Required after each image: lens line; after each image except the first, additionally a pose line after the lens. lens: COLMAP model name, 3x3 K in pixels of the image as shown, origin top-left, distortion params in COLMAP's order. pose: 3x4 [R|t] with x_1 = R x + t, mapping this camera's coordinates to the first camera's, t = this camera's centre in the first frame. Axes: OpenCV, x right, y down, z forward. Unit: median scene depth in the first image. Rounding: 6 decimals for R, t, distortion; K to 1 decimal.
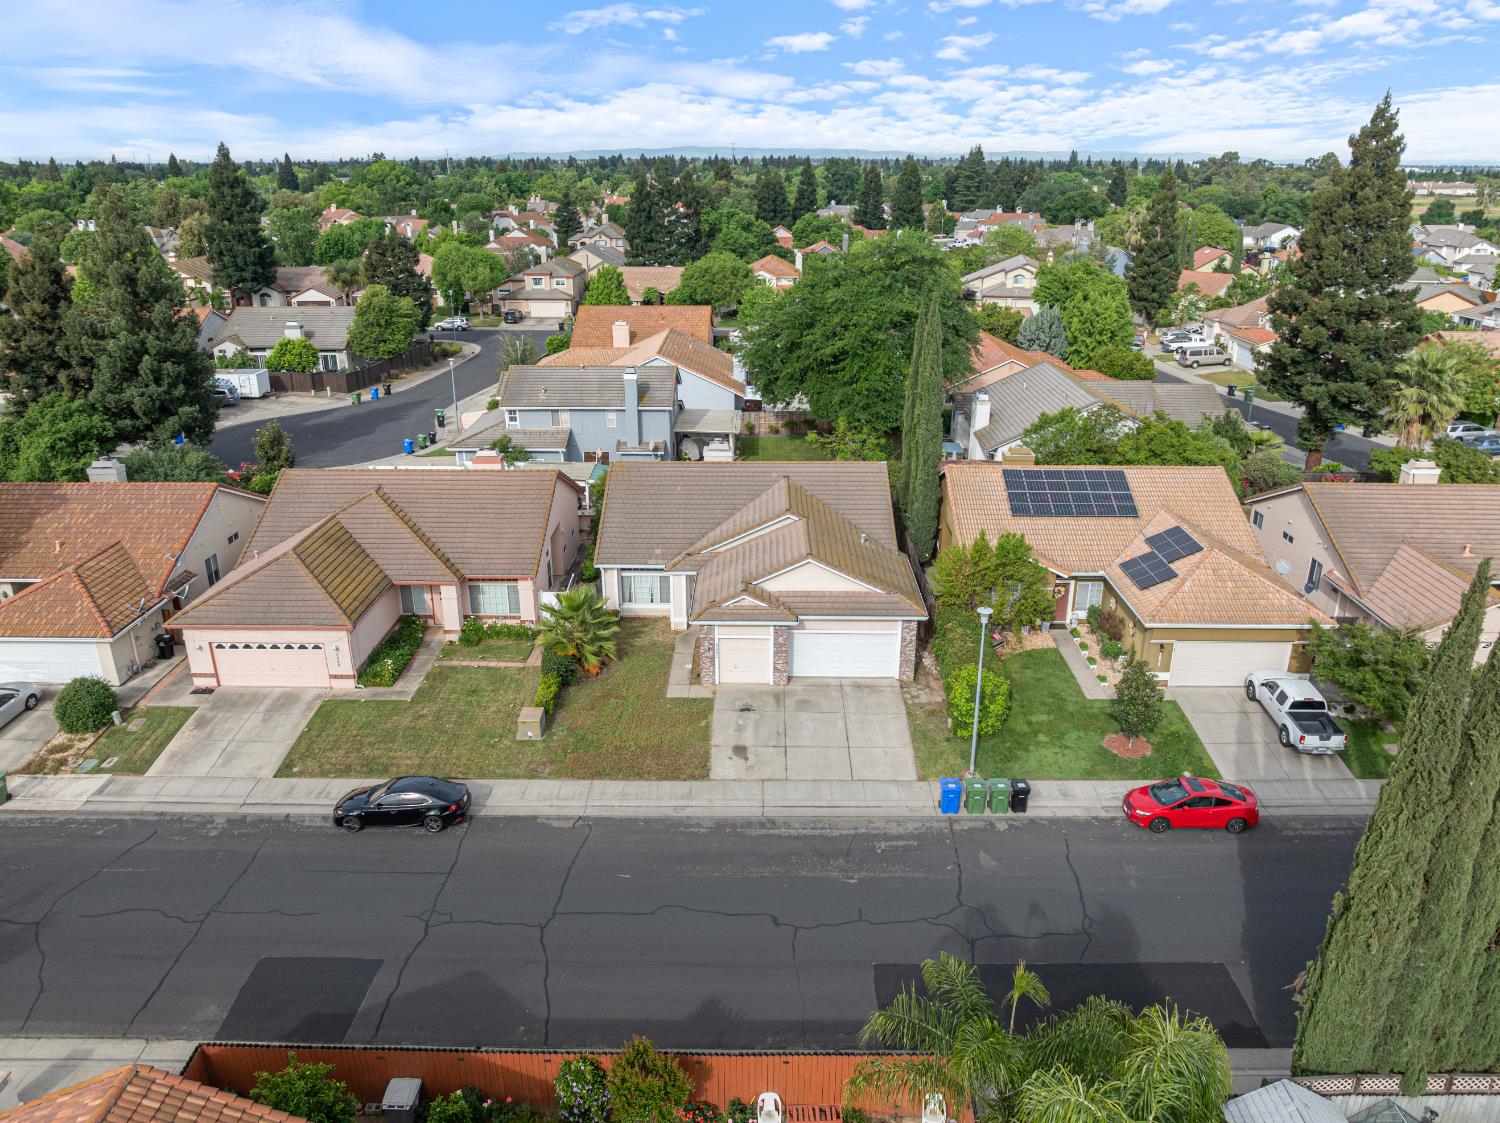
lens RADIAL K [[1053.4, 0, 748.5], [0, 1053.4, 558.2], [0, 0, 1]] dist [-0.040822, 0.007411]
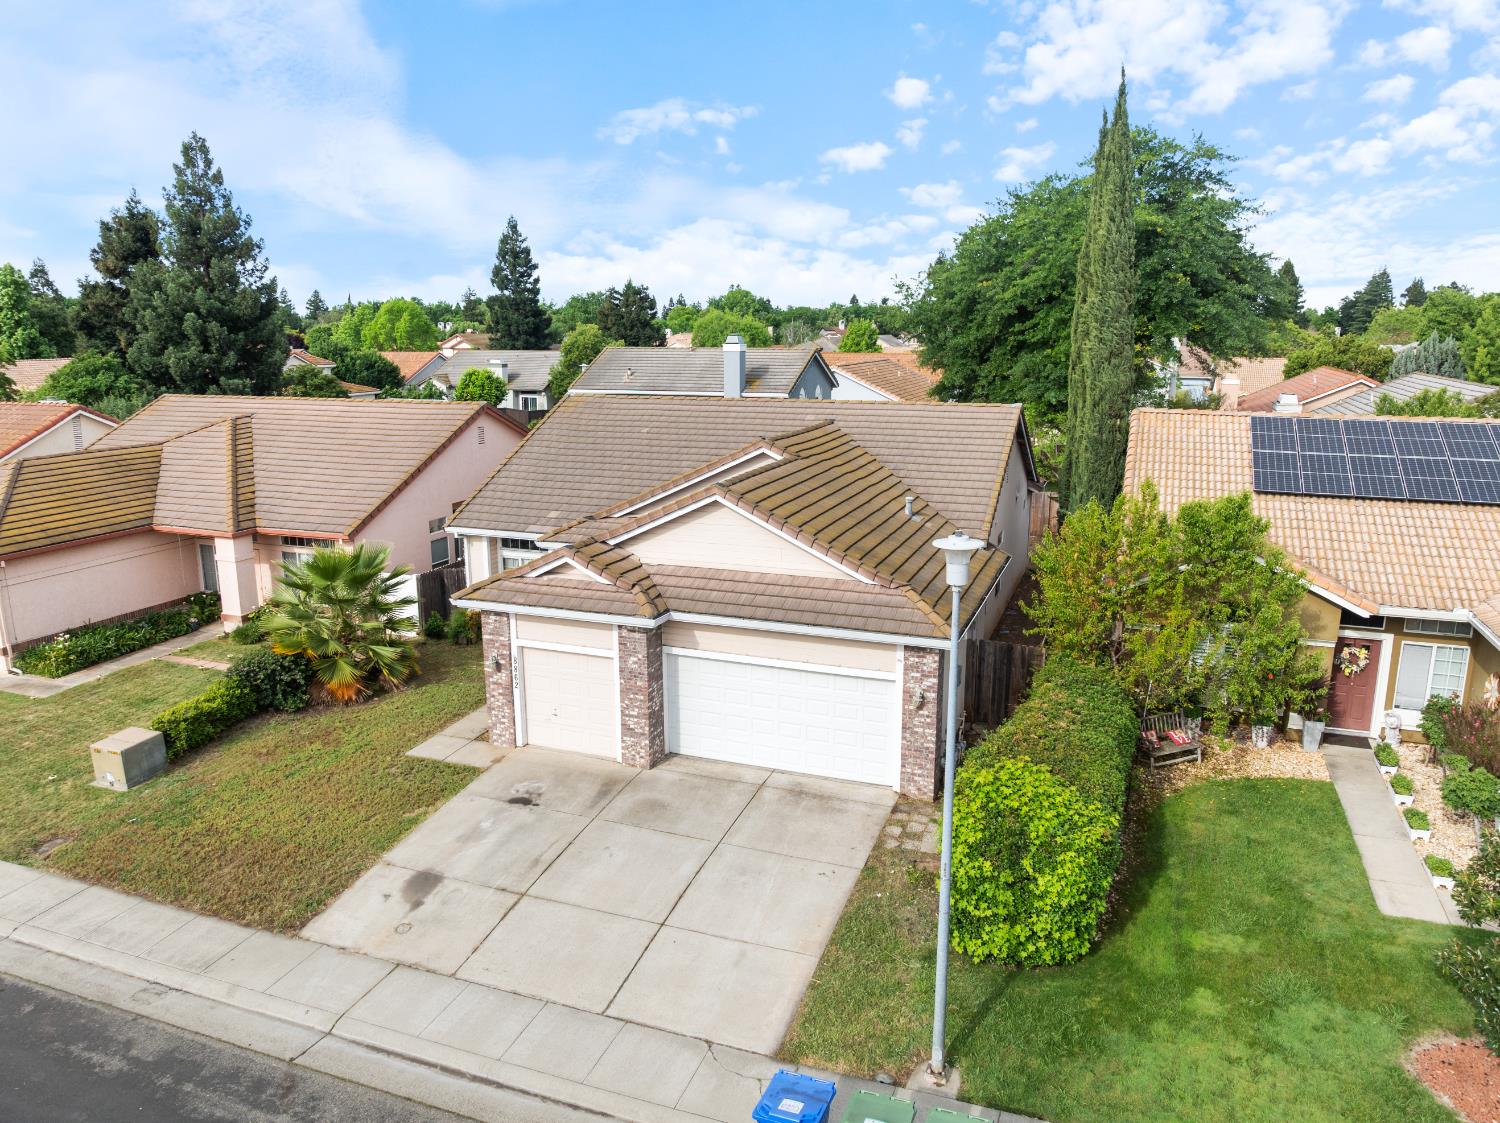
lens RADIAL K [[1053.4, 0, 753.8], [0, 1053.4, 560.6], [0, 0, 1]] dist [-0.040822, 0.007411]
pose [[0.941431, 0.072540, -0.329312, 0.212350], [-0.119072, 0.985189, -0.123385, 0.078538], [0.315484, 0.155370, 0.936125, 0.541934]]
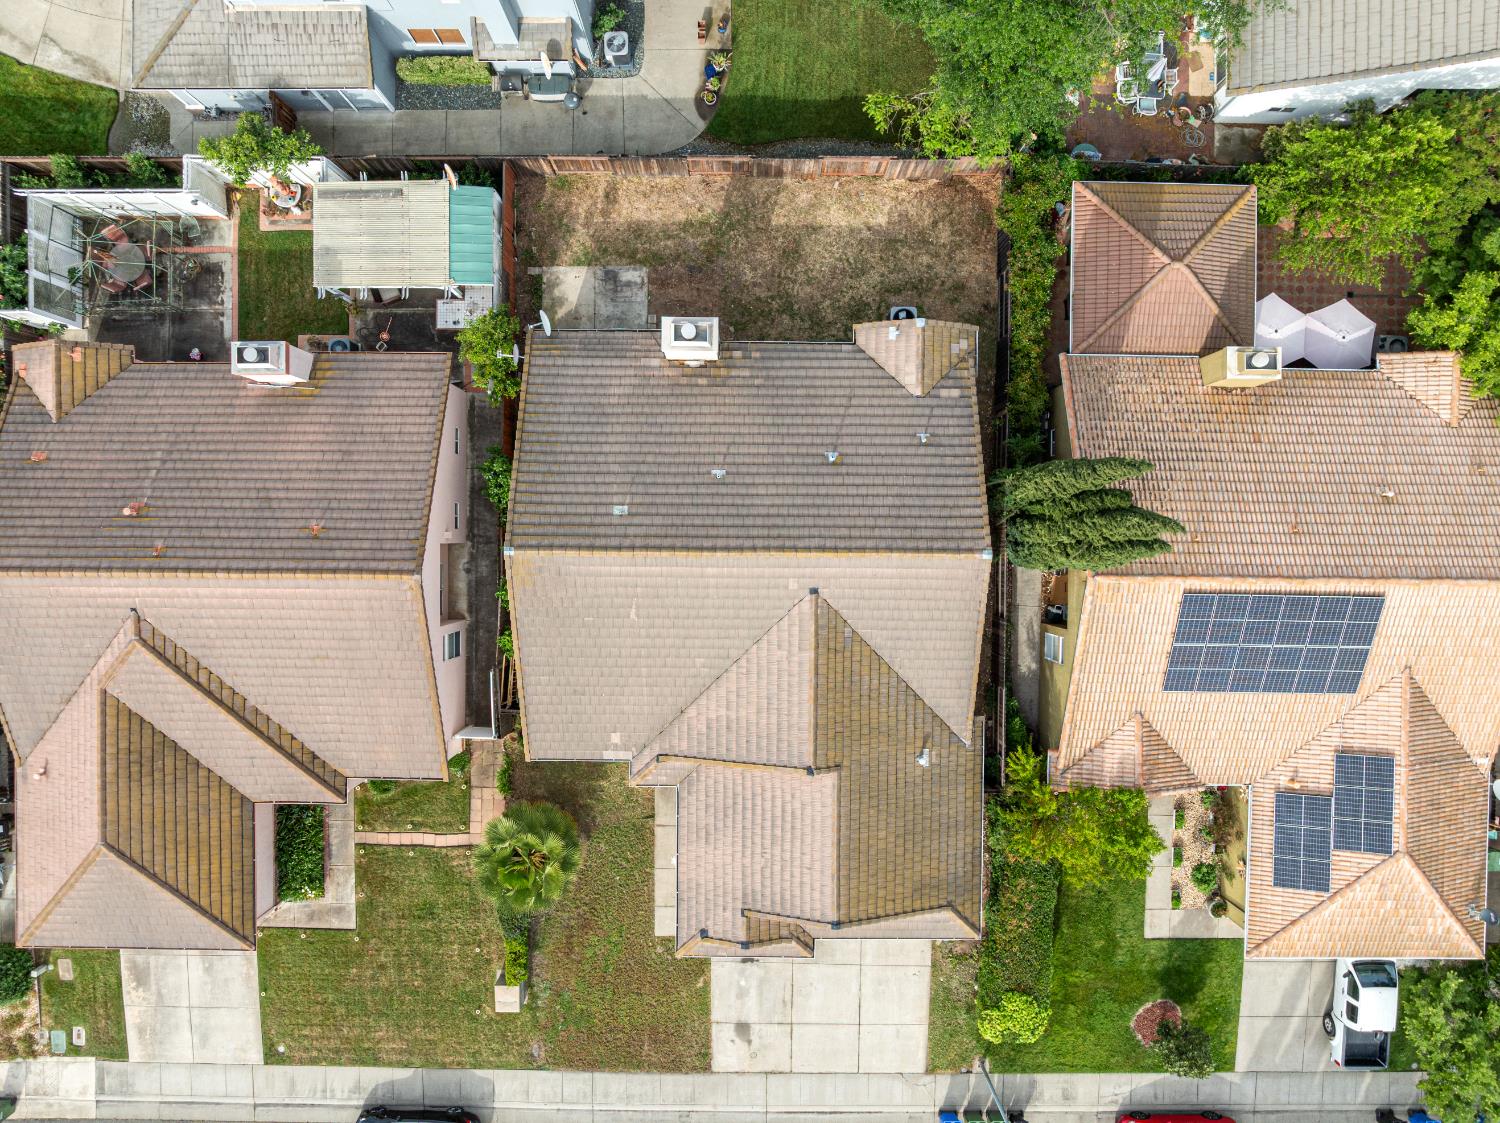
lens RADIAL K [[1053.4, 0, 751.6], [0, 1053.4, 560.5], [0, 0, 1]] dist [-0.040822, 0.007411]
pose [[0.999976, -0.006668, 0.002000, 0.000658], [0.000424, 0.345071, 0.938576, -0.718267], [-0.006949, -0.938553, 0.345066, 0.923560]]
